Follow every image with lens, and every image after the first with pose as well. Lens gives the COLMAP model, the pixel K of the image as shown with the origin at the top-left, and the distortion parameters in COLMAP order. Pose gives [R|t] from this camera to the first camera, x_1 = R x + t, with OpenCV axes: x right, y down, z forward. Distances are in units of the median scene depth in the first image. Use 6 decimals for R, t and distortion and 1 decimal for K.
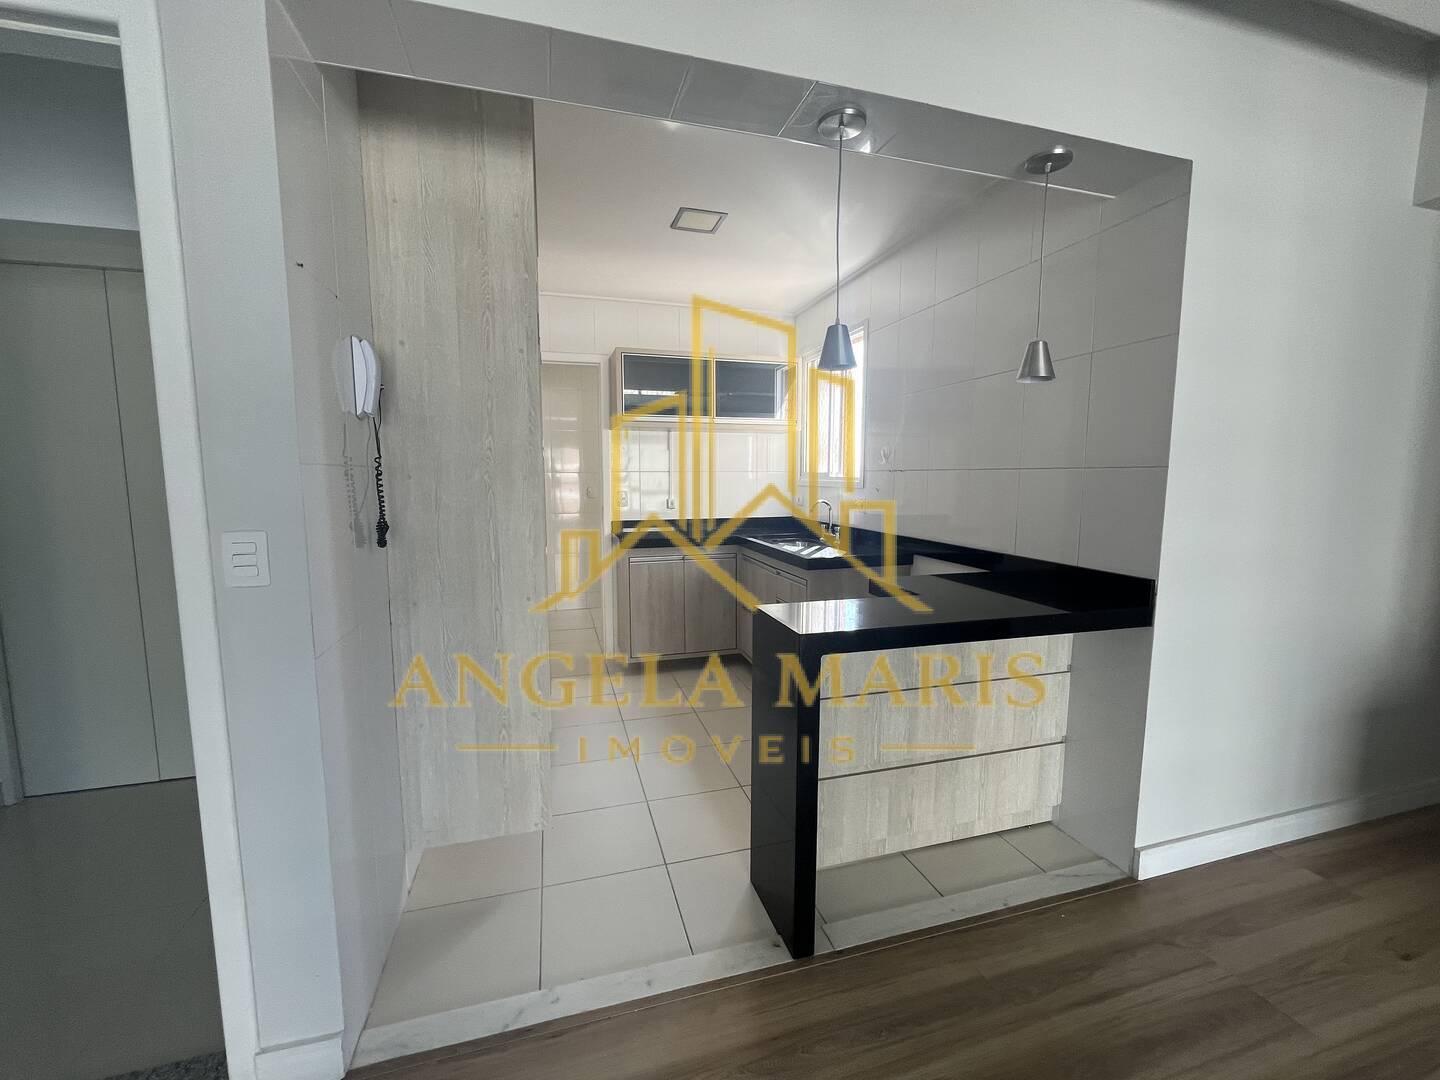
lens RADIAL K [[583.7, 0, 720.0], [0, 583.7, 541.2], [0, 0, 1]] dist [-0.001787, -0.000327]
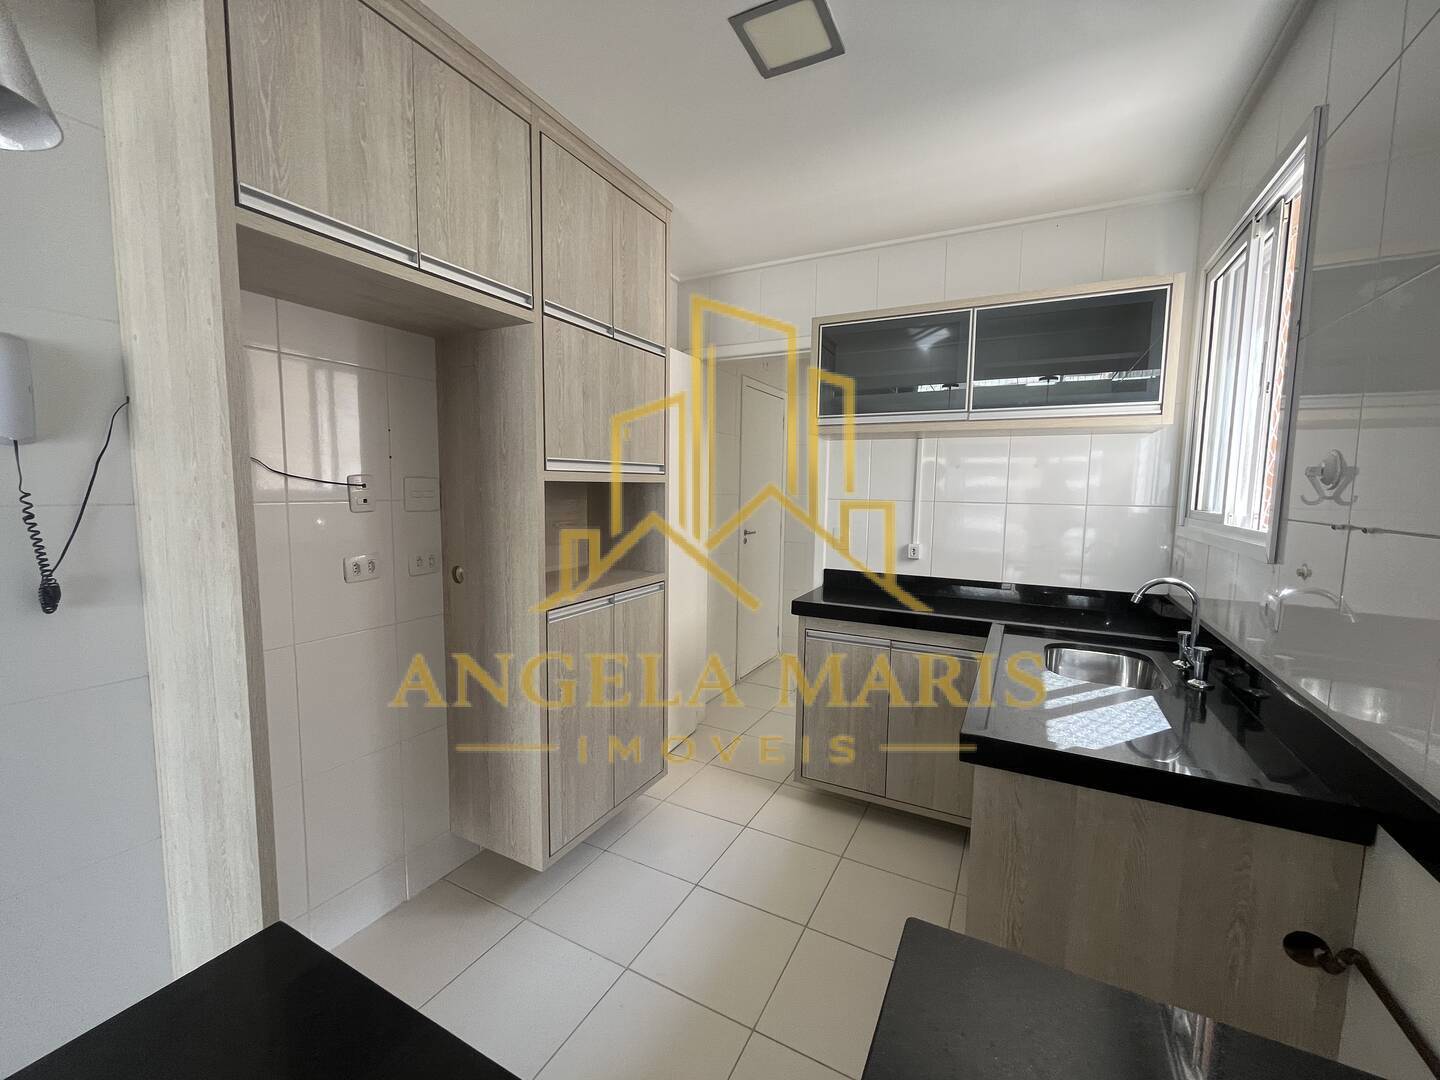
lens RADIAL K [[585.4, 0, 722.2], [0, 585.4, 542.2], [0, 0, 1]] dist [-0.000842, -0.000261]
pose [[0.719638, 0.077120, -0.690053, 0.329577], [-0.092205, 0.995625, 0.015112, -0.102538], [0.688200, 0.052752, 0.723601, 0.626459]]
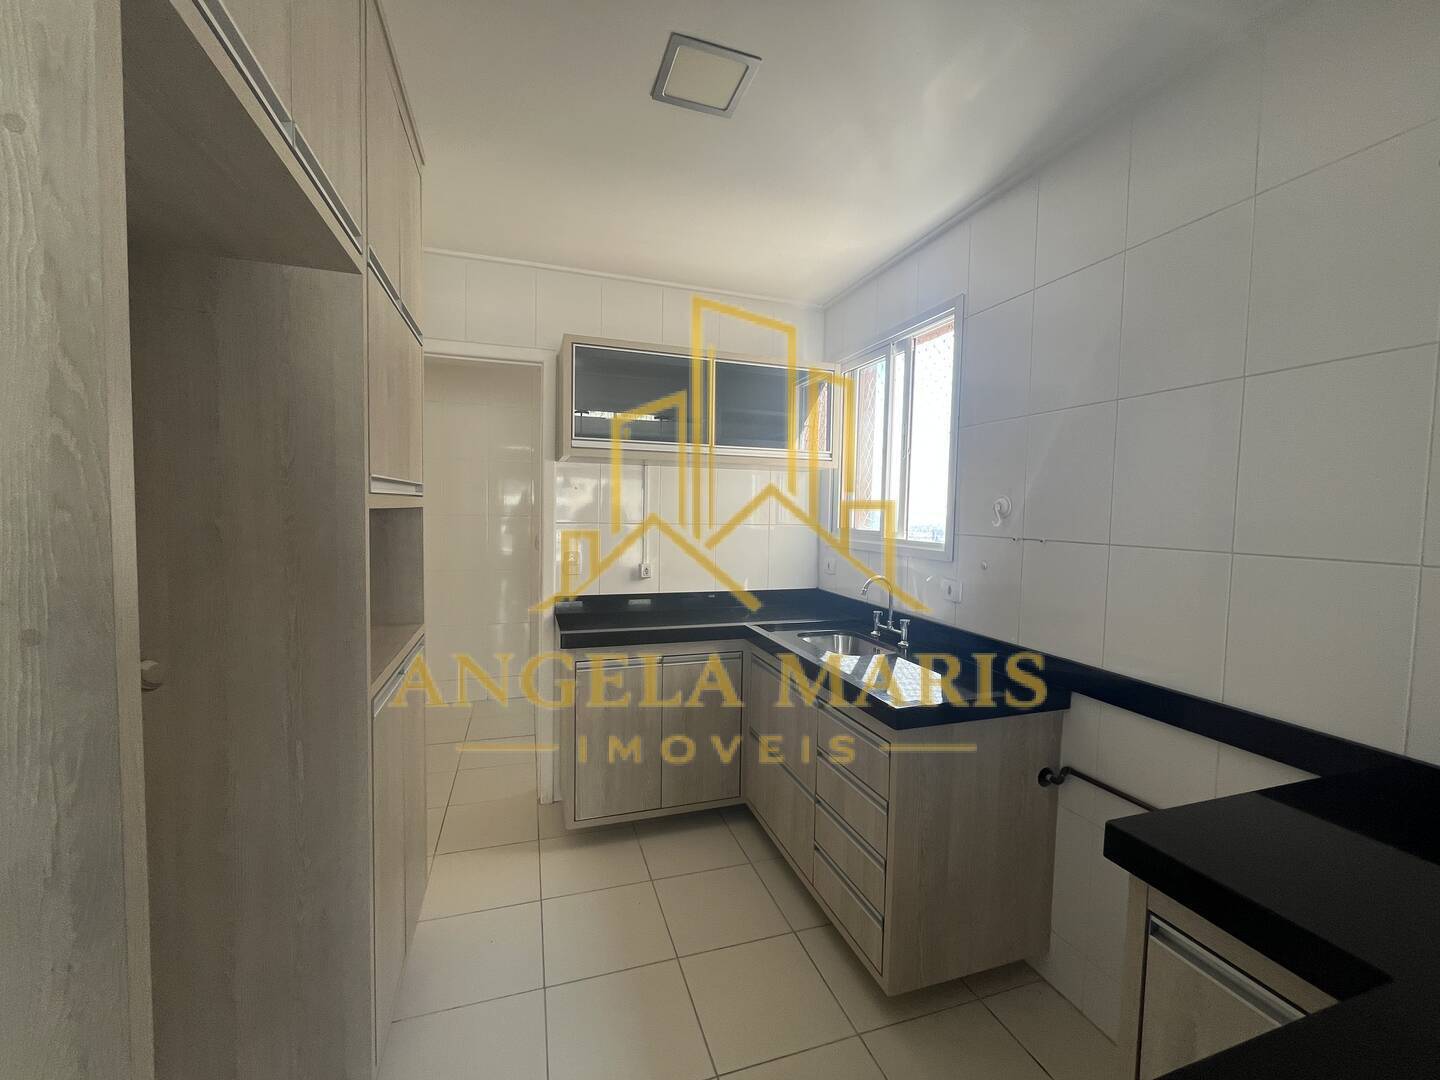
lens RADIAL K [[583.7, 0, 720.0], [0, 583.7, 541.2], [0, 0, 1]] dist [-0.001787, -0.000327]
pose [[0.999161, 0.017421, 0.037070, -0.035540], [-0.015231, 0.998167, -0.058565, -0.095657], [-0.038023, 0.057951, 0.997595, 0.506537]]
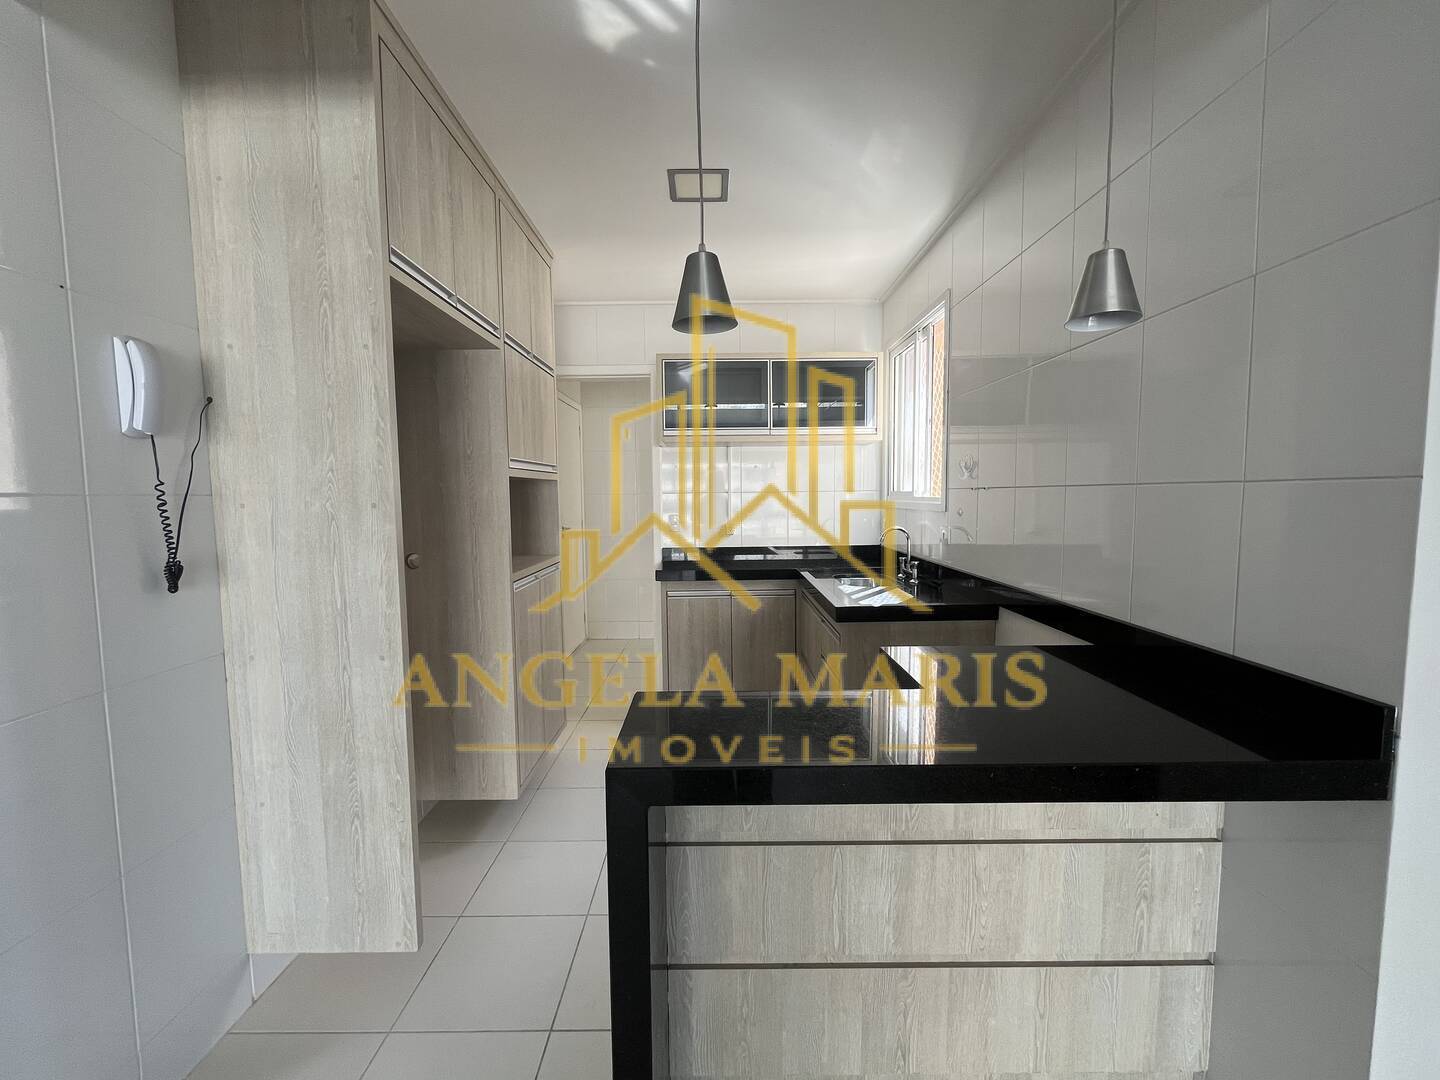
lens RADIAL K [[583.7, 0, 720.0], [0, 583.7, 541.2], [0, 0, 1]] dist [-0.001787, -0.000327]
pose [[0.960662, 0.010968, -0.277502, 0.231041], [-0.019953, 0.999363, -0.029575, -0.031658], [0.277001, 0.033949, 0.960270, 0.253992]]
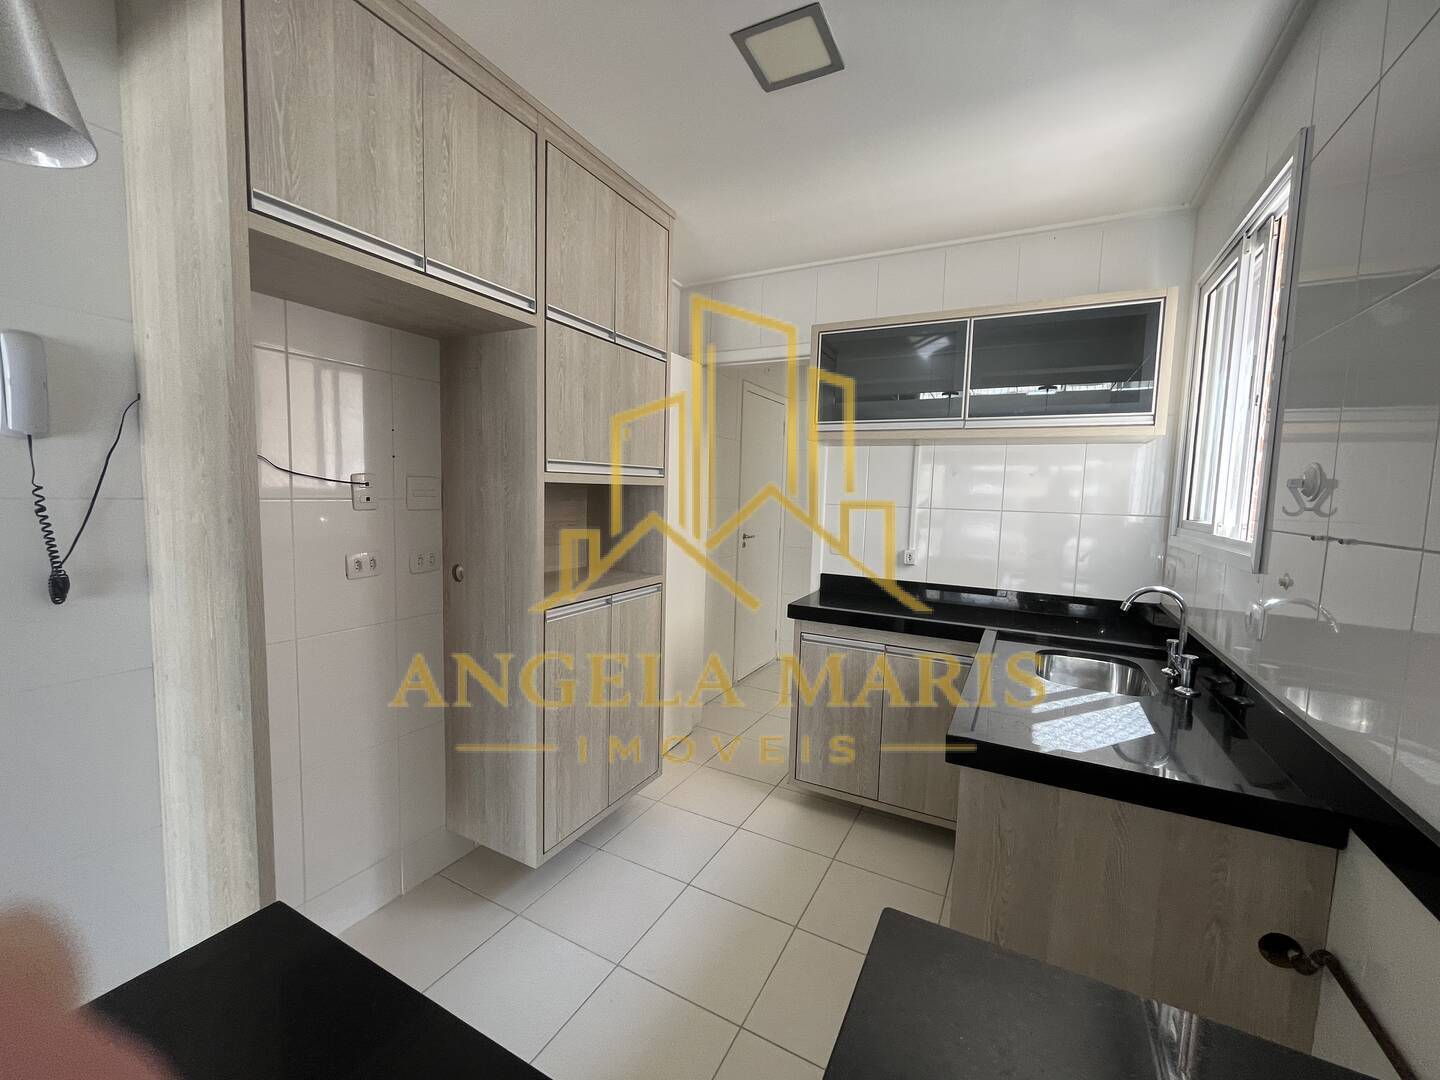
lens RADIAL K [[585.4, 0, 722.2], [0, 585.4, 542.2], [0, 0, 1]] dist [-0.000842, -0.000261]
pose [[0.717198, 0.082799, -0.691933, 0.340895], [-0.106783, 0.994248, 0.008293, -0.101598], [0.688639, 0.067939, 0.721914, 0.622979]]
